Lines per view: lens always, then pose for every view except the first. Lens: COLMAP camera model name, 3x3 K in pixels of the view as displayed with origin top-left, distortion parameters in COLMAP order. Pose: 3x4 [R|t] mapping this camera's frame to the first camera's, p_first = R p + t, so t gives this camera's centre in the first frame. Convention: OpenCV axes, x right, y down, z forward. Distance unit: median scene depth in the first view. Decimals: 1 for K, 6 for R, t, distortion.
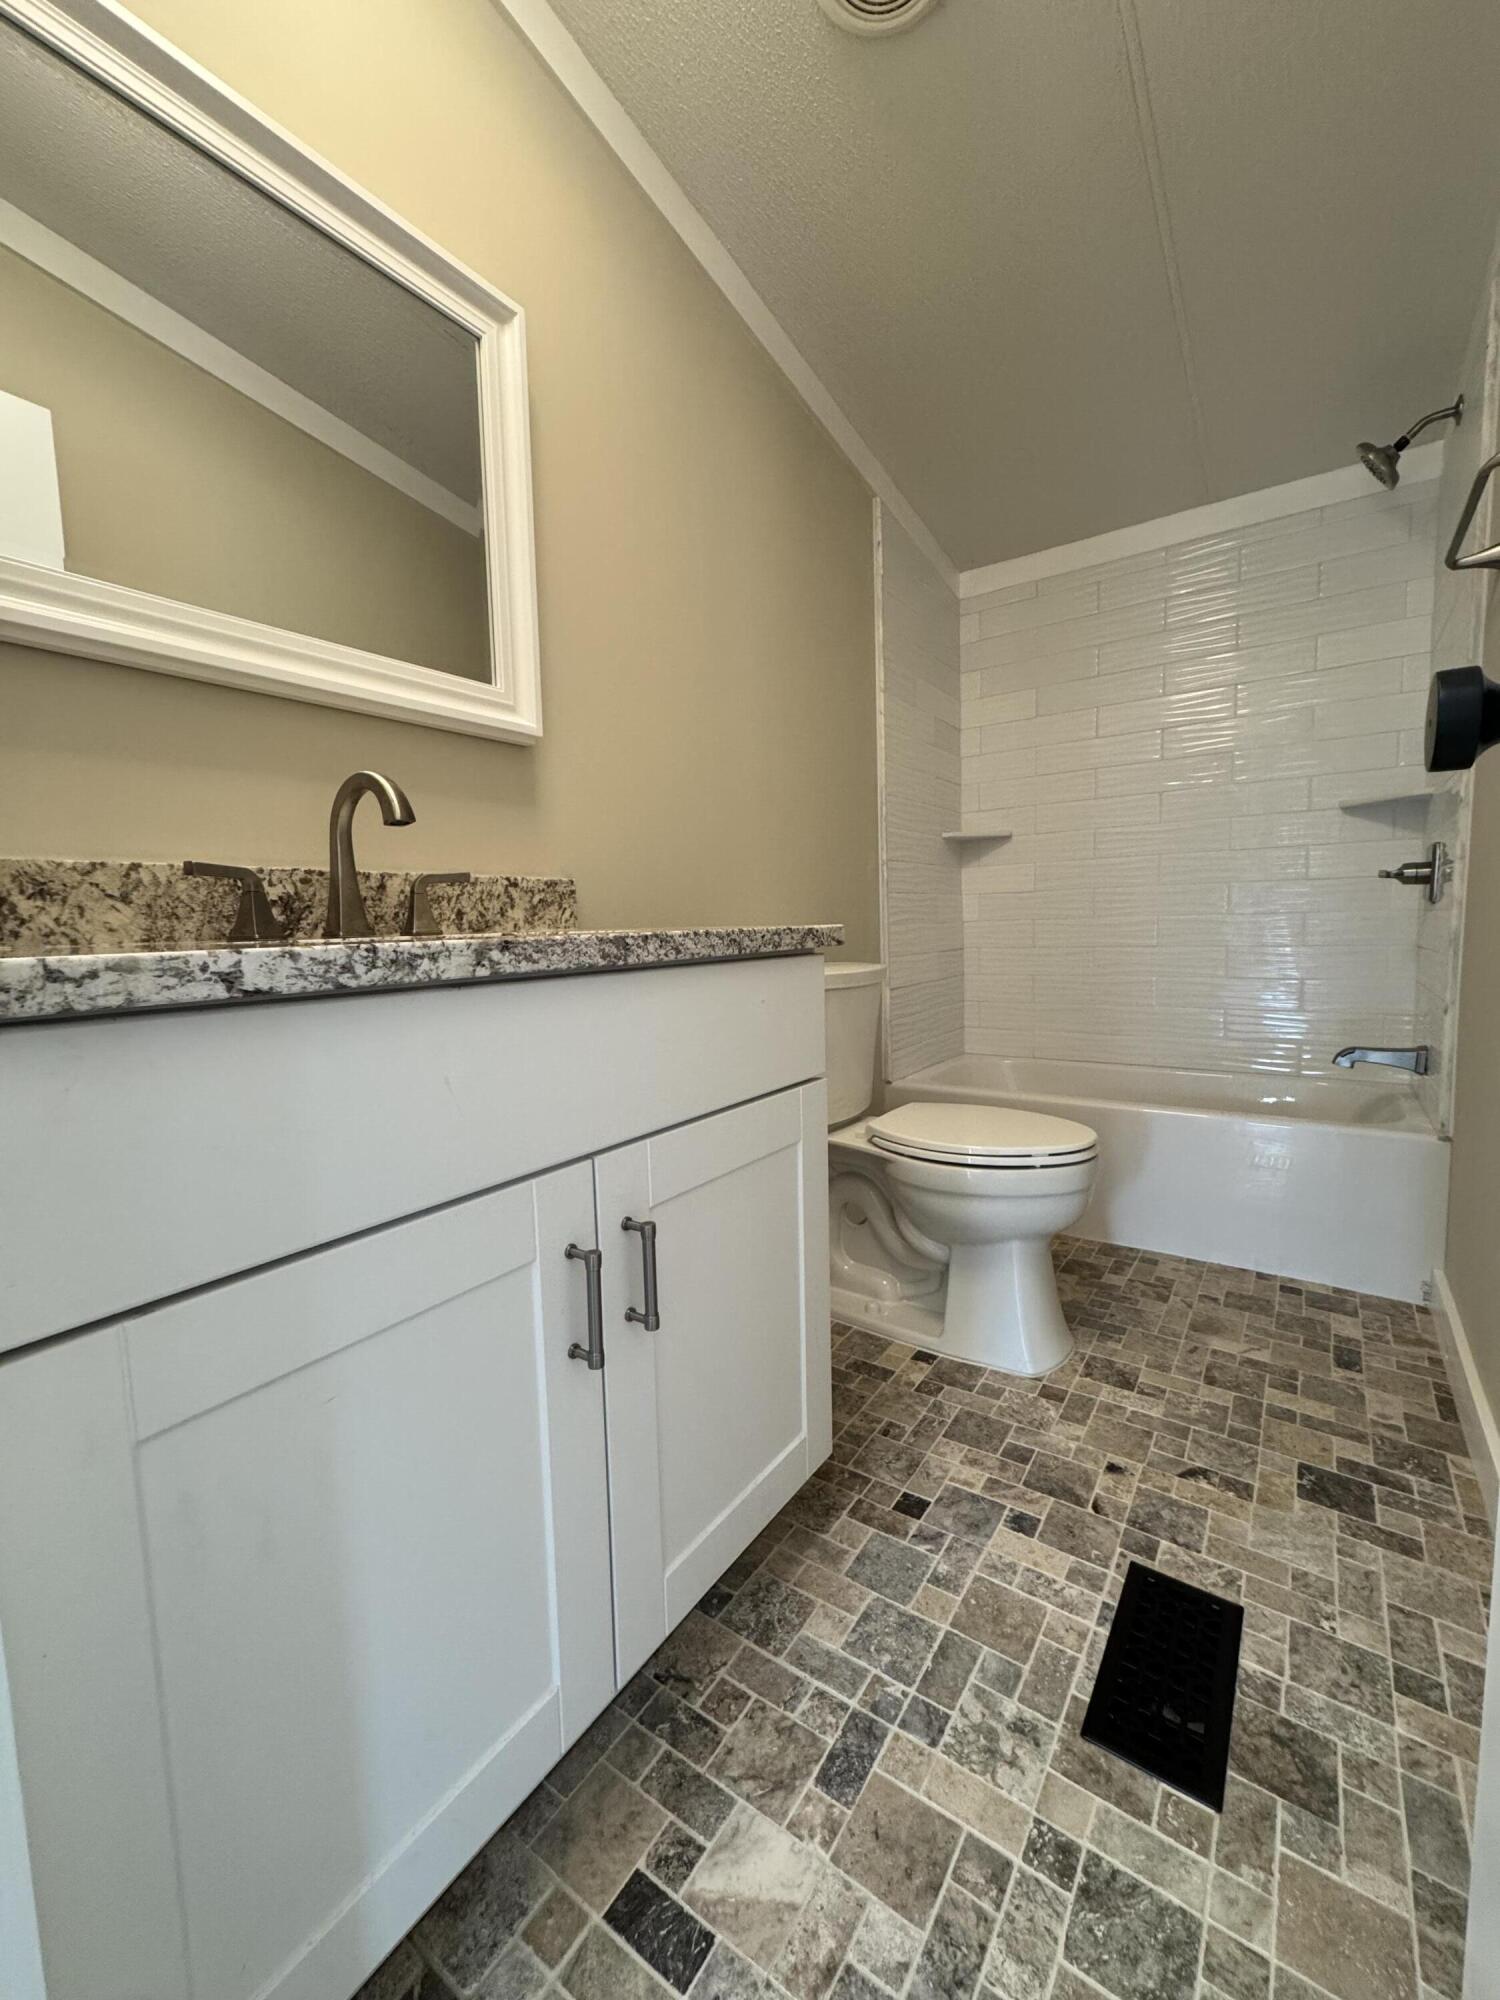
lens RADIAL K [[801.1, 0, 750.0], [0, 801.1, 1000.0], [0, 0, 1]] dist [-0.000229, 0.000363]
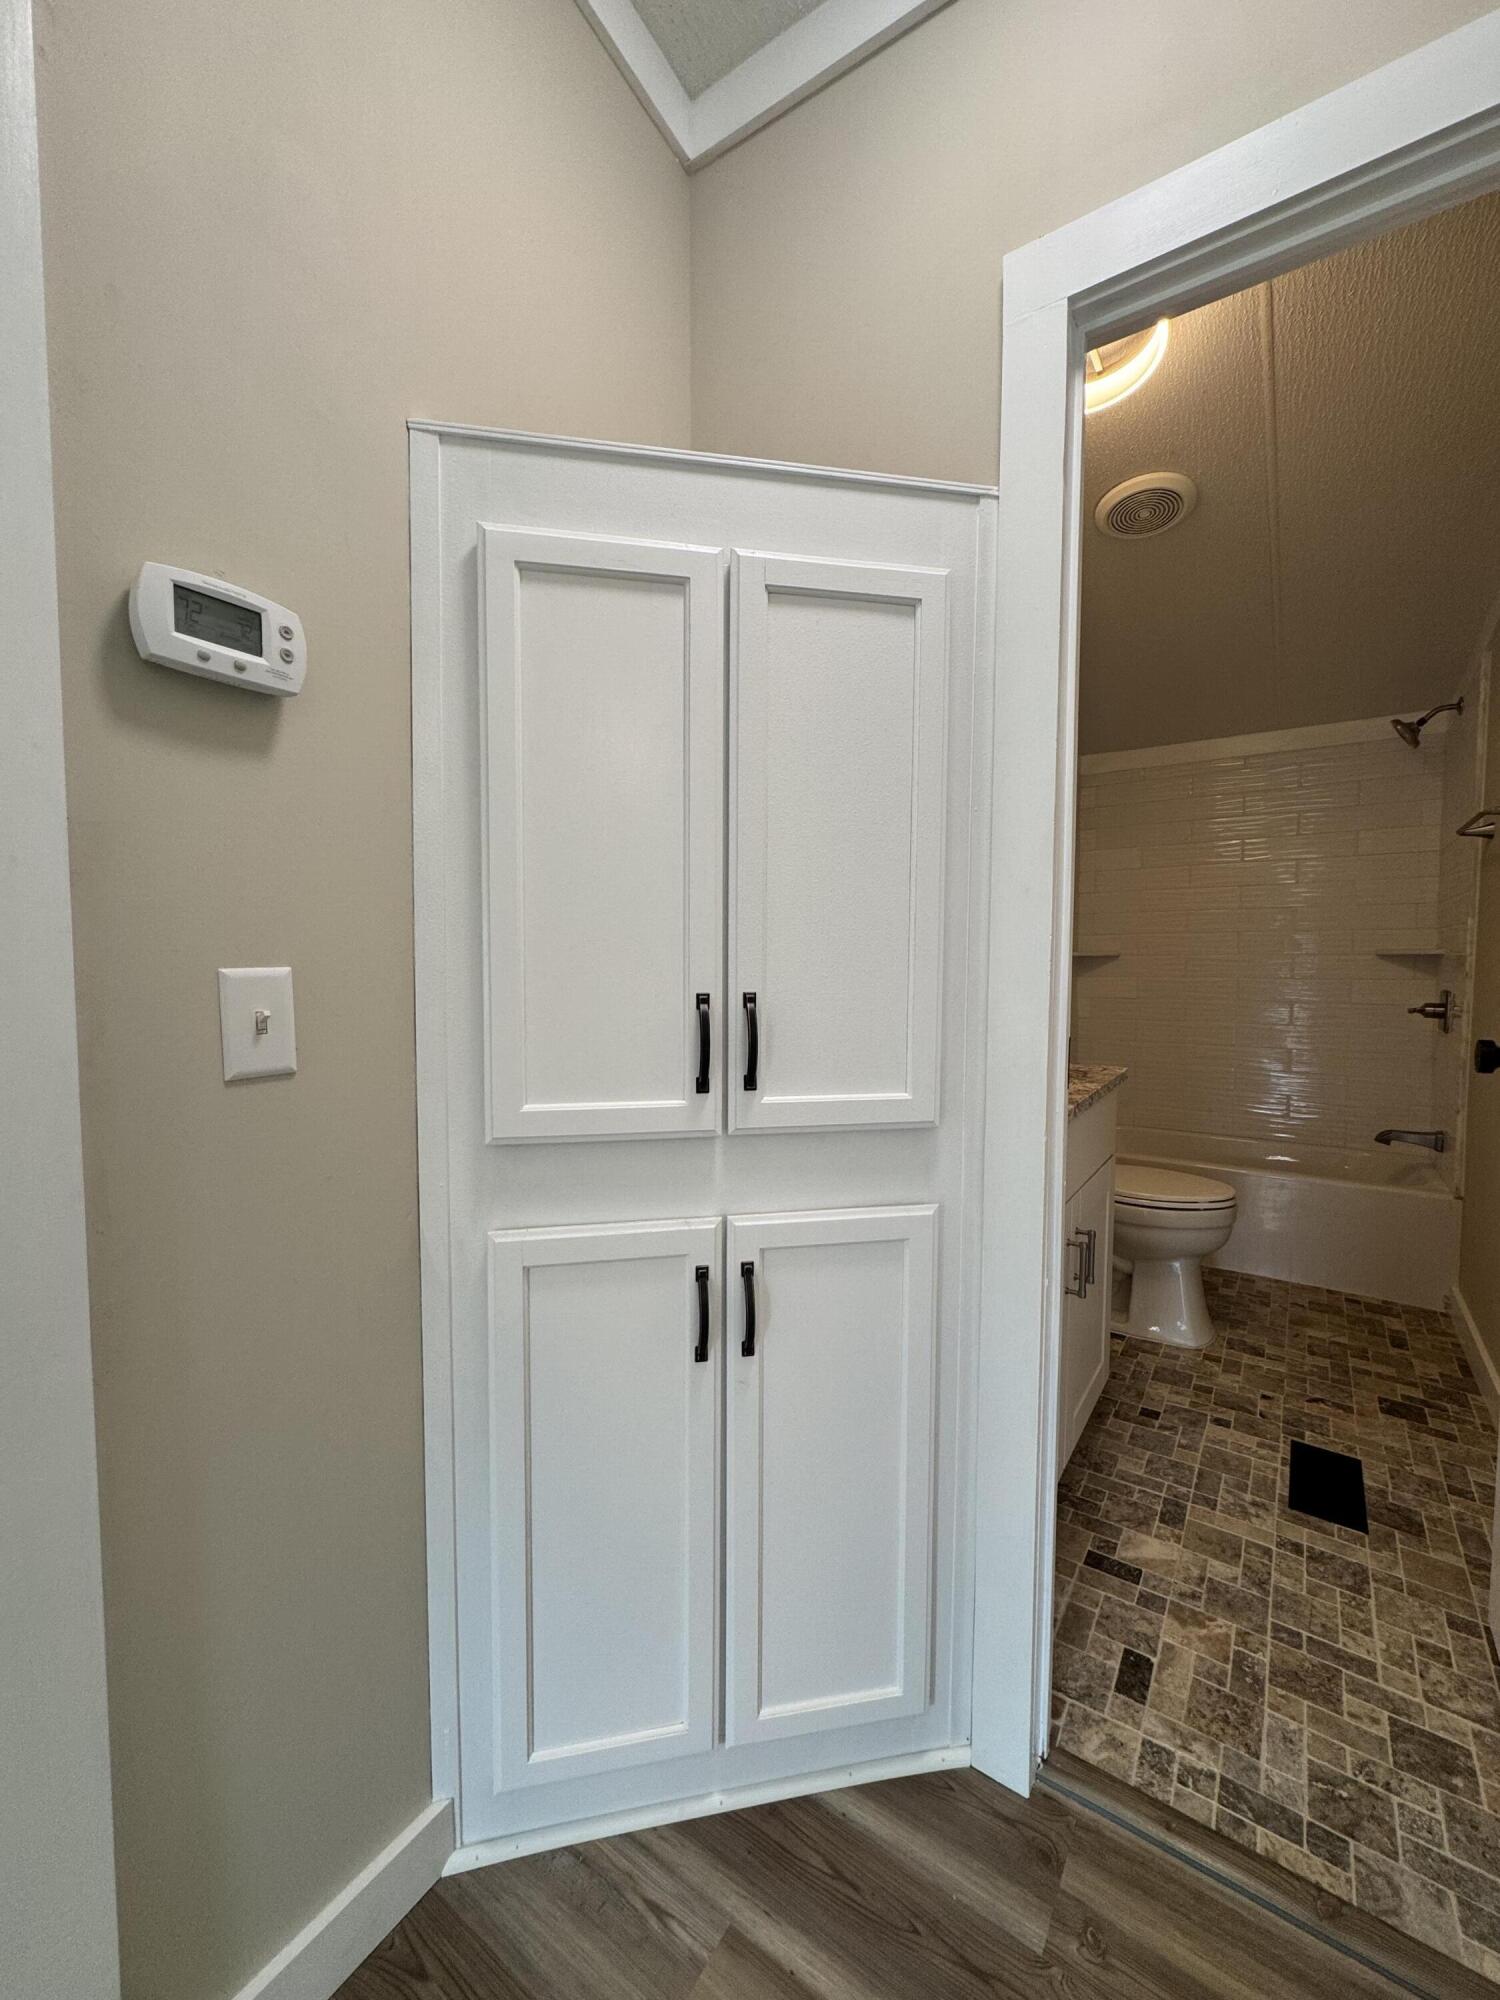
lens RADIAL K [[801.1, 0, 750.0], [0, 801.1, 1000.0], [0, 0, 1]] dist [-0.000229, 0.000363]
pose [[0.999547, 0.028369, 0.010051, -0.635063], [-0.027883, 0.998573, -0.045539, -0.120194], [-0.011328, 0.045238, 0.998912, -0.654954]]
